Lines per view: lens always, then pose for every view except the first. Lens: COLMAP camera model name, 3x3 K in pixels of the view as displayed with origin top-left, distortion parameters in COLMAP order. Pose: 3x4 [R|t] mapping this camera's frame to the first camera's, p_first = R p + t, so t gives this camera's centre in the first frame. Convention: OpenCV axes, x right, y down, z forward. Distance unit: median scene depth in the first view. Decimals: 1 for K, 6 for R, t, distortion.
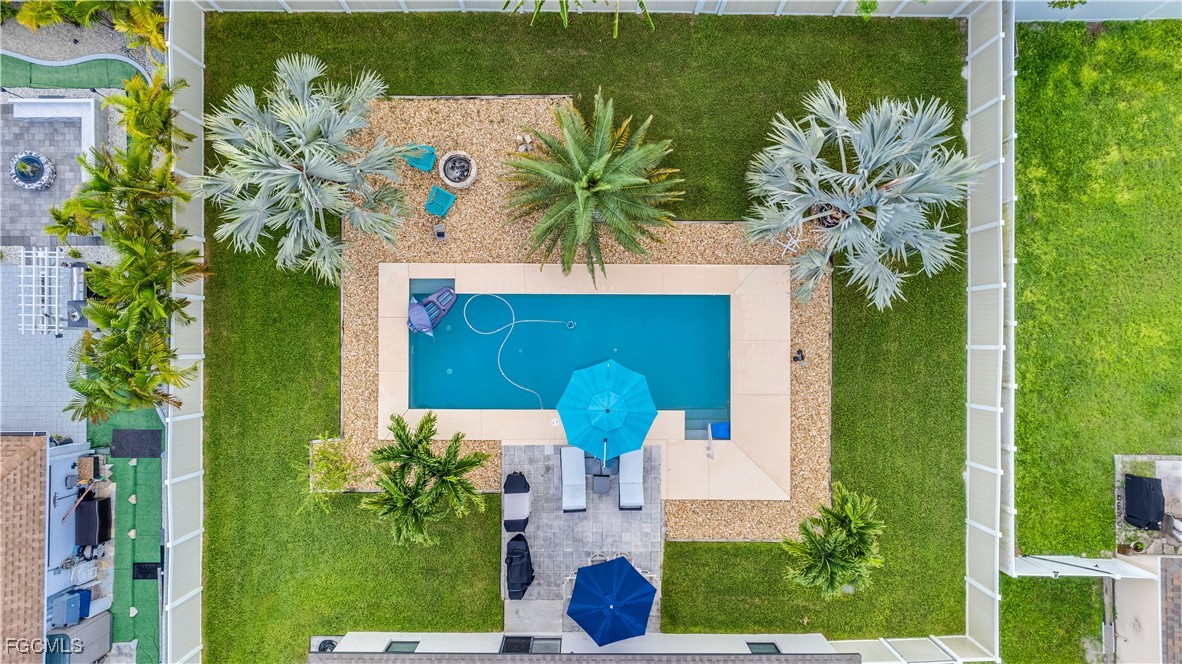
lens RADIAL K [[764.4, 0, 588.8], [0, 764.4, 337.3], [0, 0, 1]] dist [-0.051268, 0.059043]
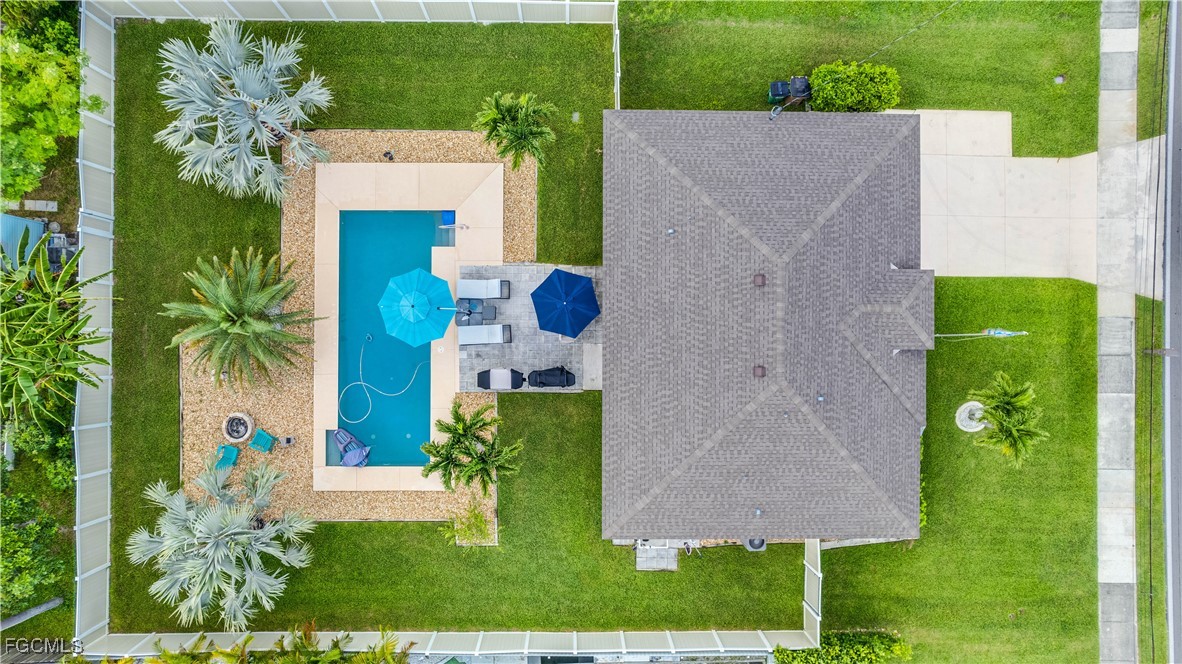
lens RADIAL K [[764.4, 0, 588.8], [0, 764.4, 337.3], [0, 0, 1]] dist [-0.051268, 0.059043]
pose [[-0.000374, -0.999995, 0.003029, -0.027544], [0.999613, -0.000290, 0.027817, 0.320765], [-0.027816, 0.003039, 0.999608, -0.262423]]
